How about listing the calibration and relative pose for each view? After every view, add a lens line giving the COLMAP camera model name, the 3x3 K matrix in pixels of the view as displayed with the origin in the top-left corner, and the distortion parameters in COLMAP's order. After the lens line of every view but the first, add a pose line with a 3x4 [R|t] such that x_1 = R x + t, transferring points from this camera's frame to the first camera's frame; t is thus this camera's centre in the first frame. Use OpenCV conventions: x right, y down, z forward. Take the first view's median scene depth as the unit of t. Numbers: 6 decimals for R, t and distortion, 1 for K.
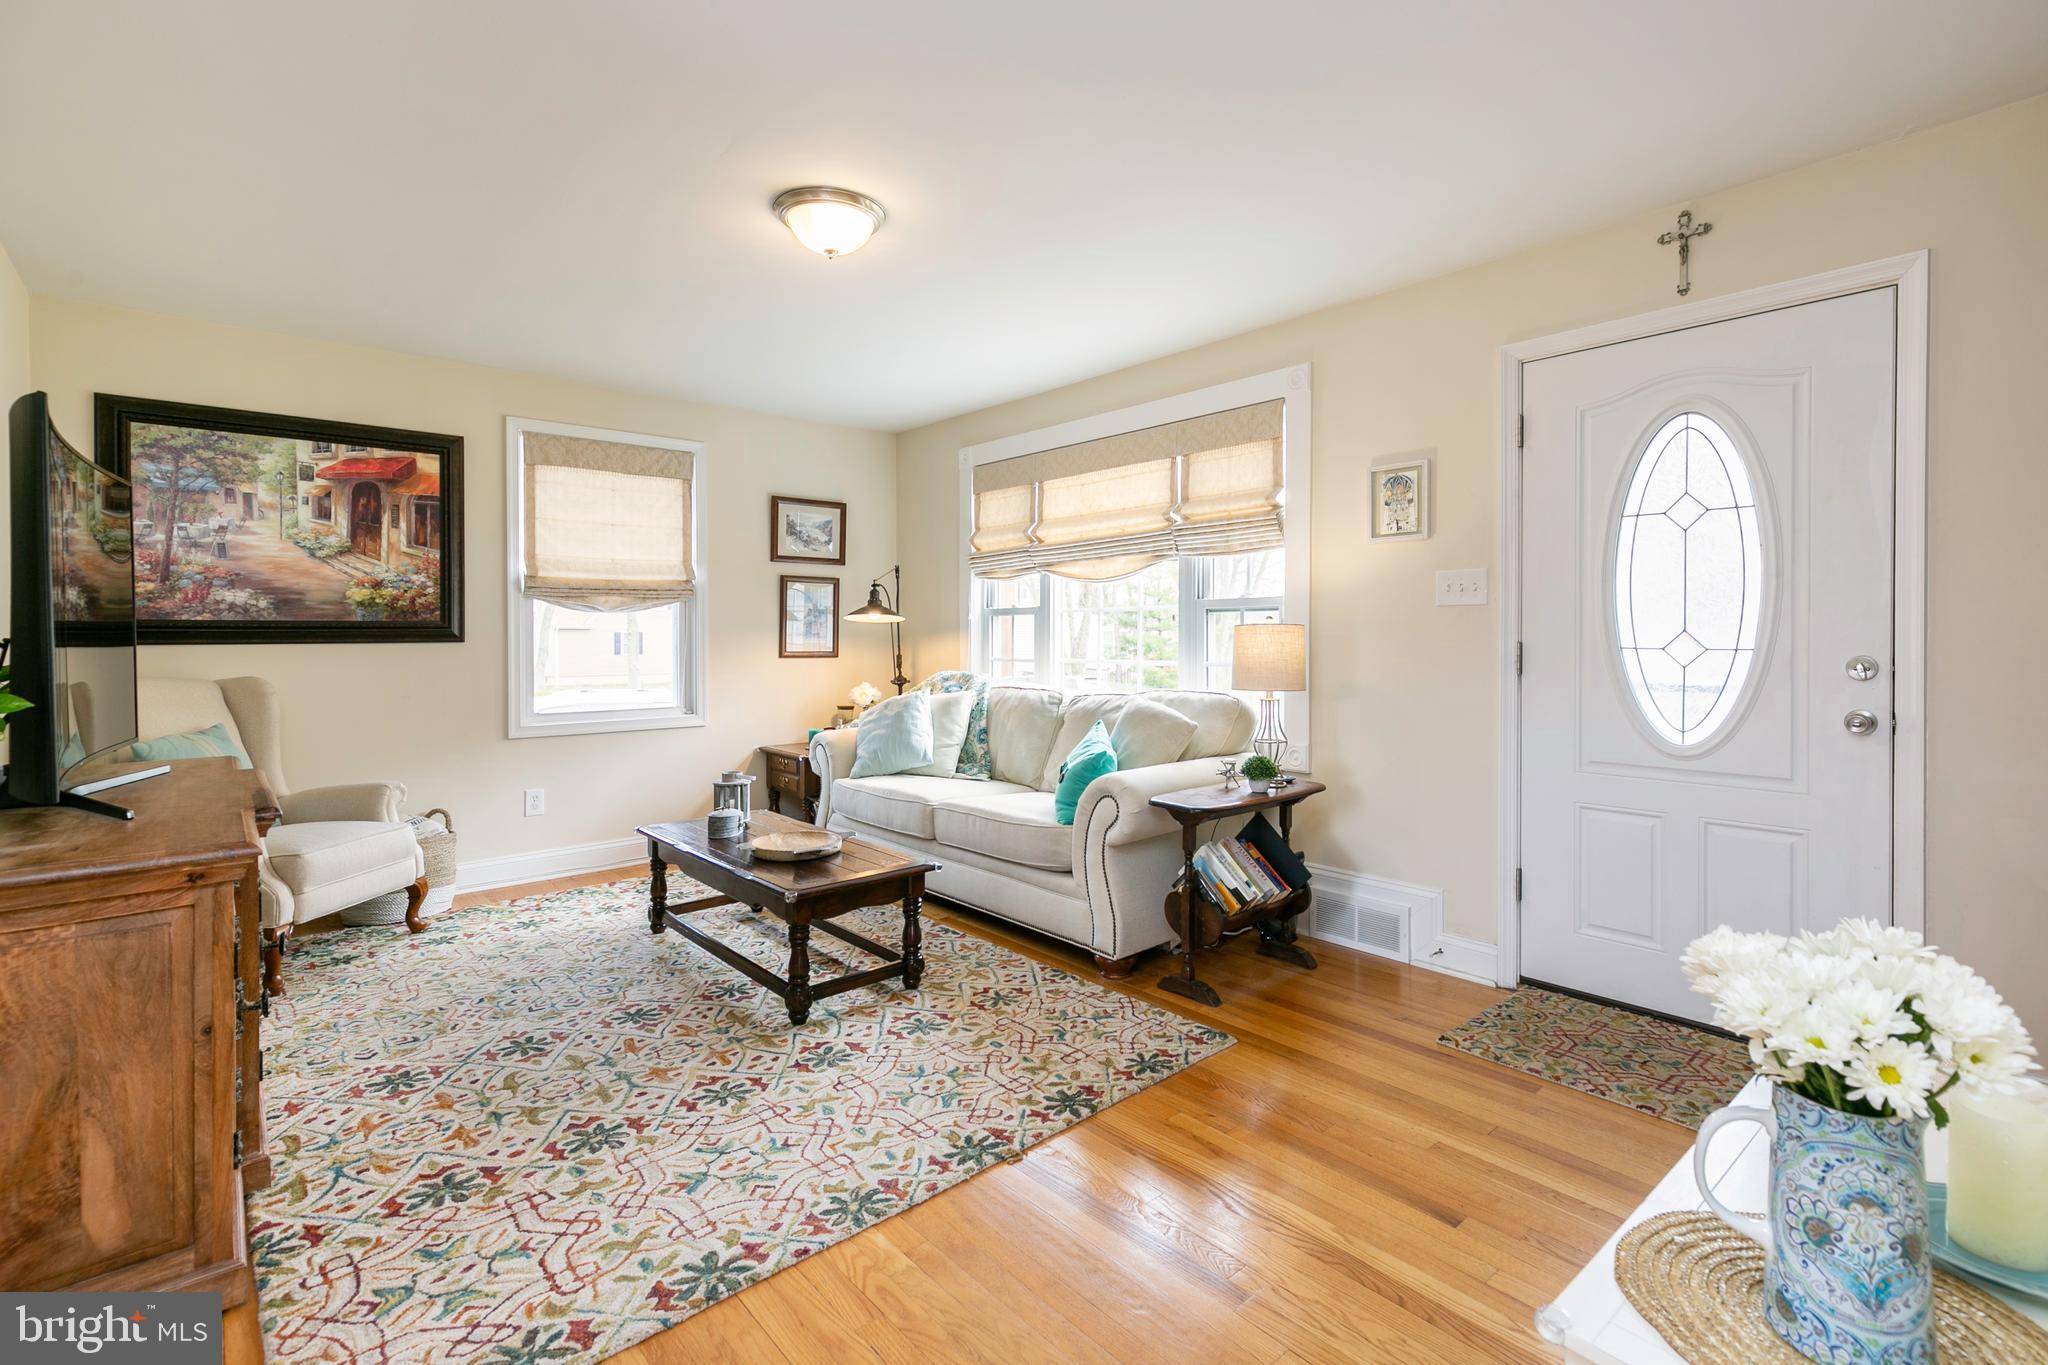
lens RADIAL K [[932.9, 0, 1034.5], [0, 932.9, 569.6], [0, 0, 1]] dist [0.005585, -0.000727]
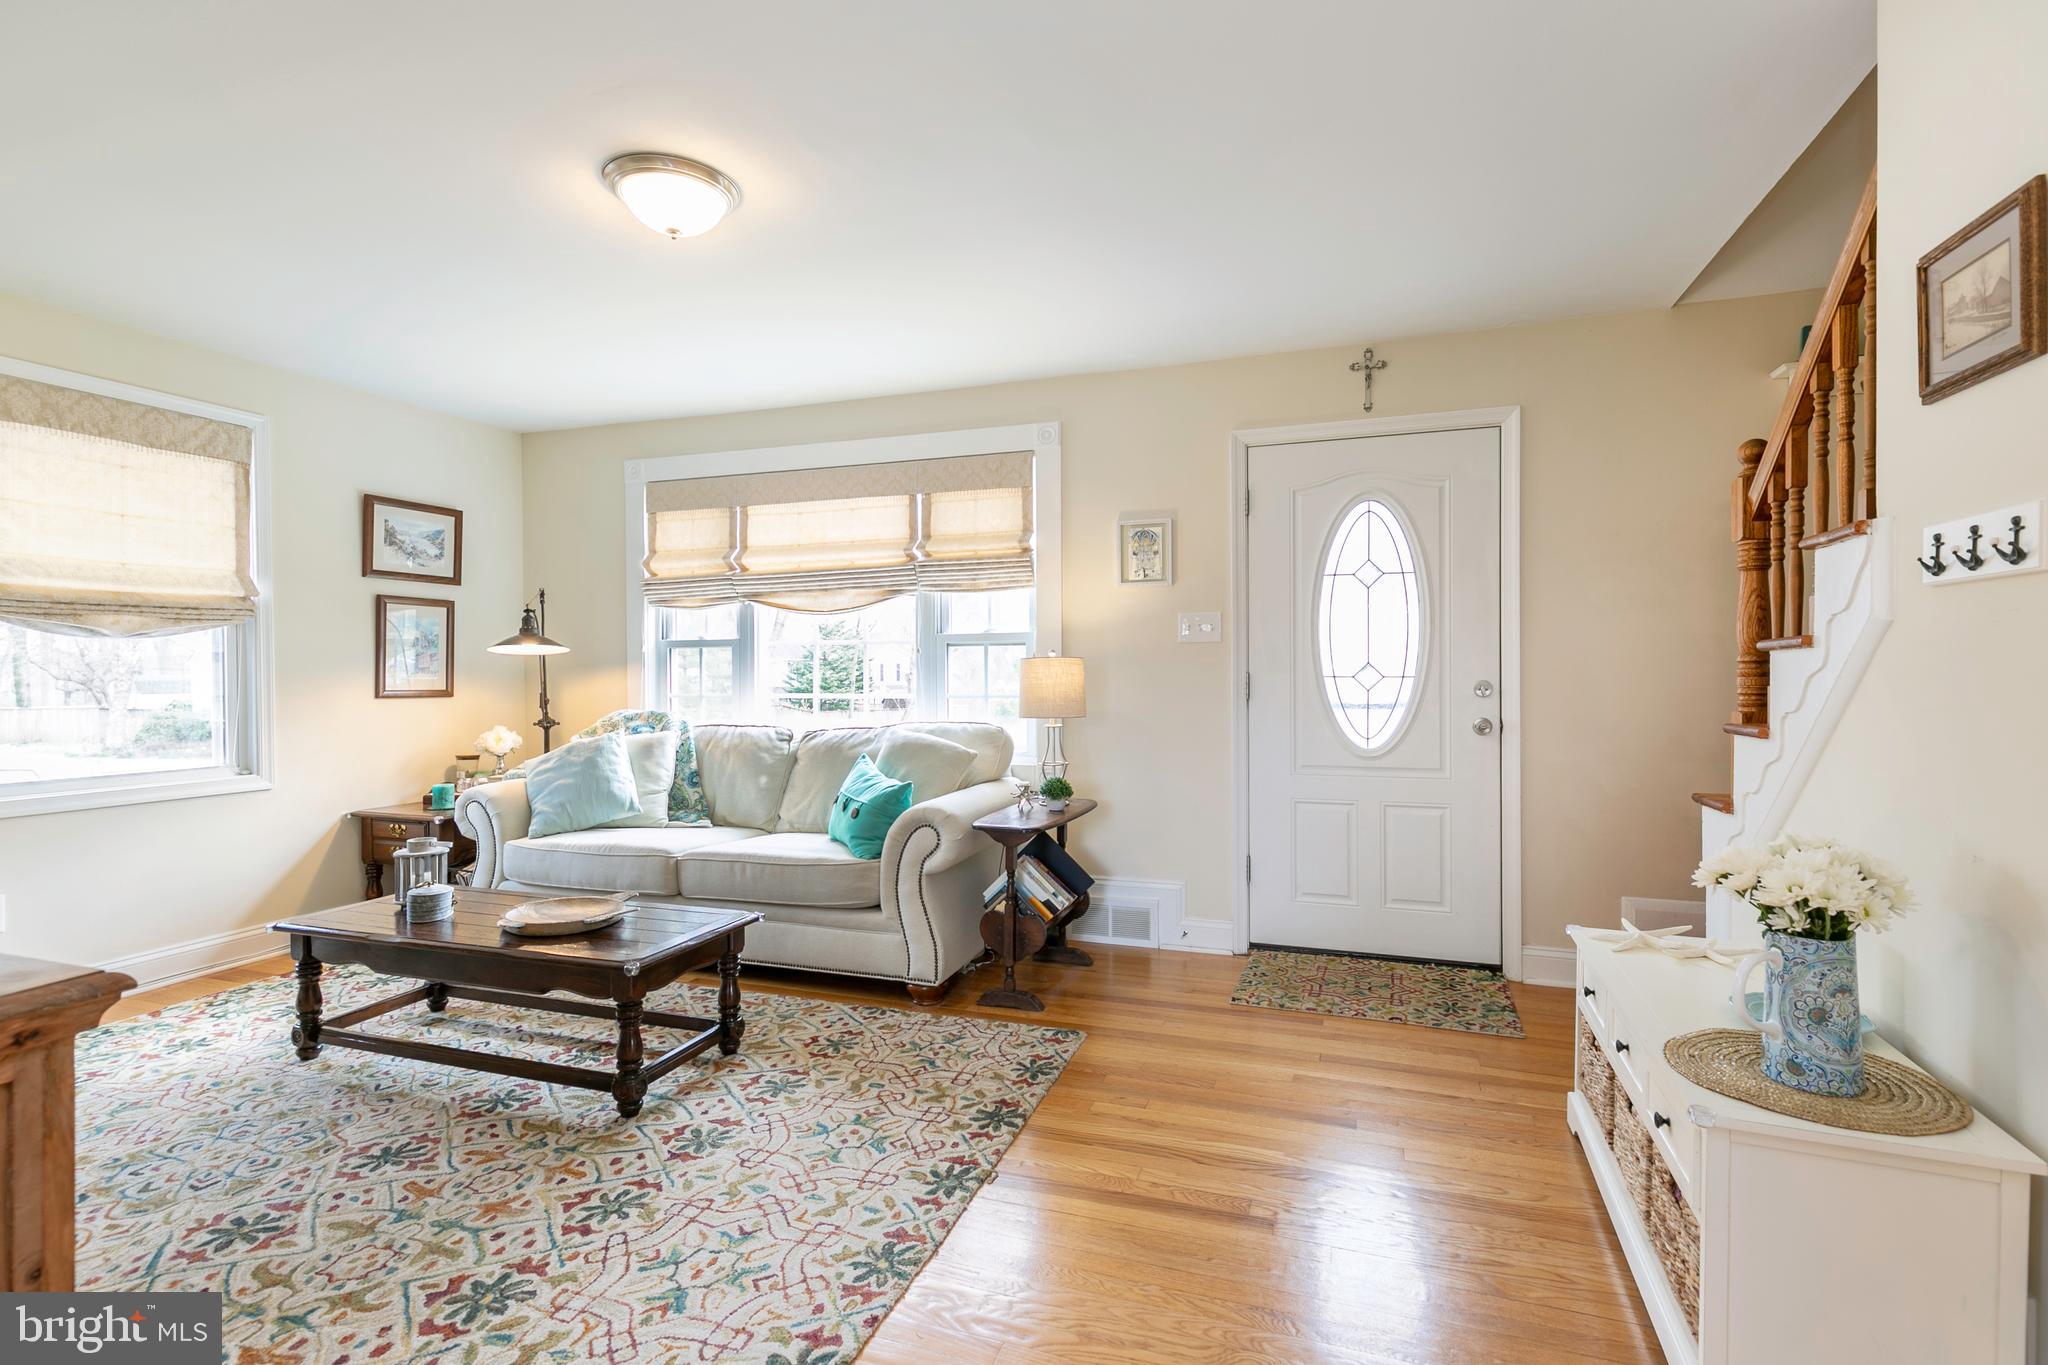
lens RADIAL K [[932.9, 0, 1038.6], [0, 932.9, 601.2], [0, 0, 1]] dist [0.005585, -0.000727]
pose [[0.869753, 0.040640, 0.491812, -0.359469], [-0.033736, 0.999168, -0.022904, 0.023651], [-0.492333, 0.003329, 0.870400, 0.071273]]
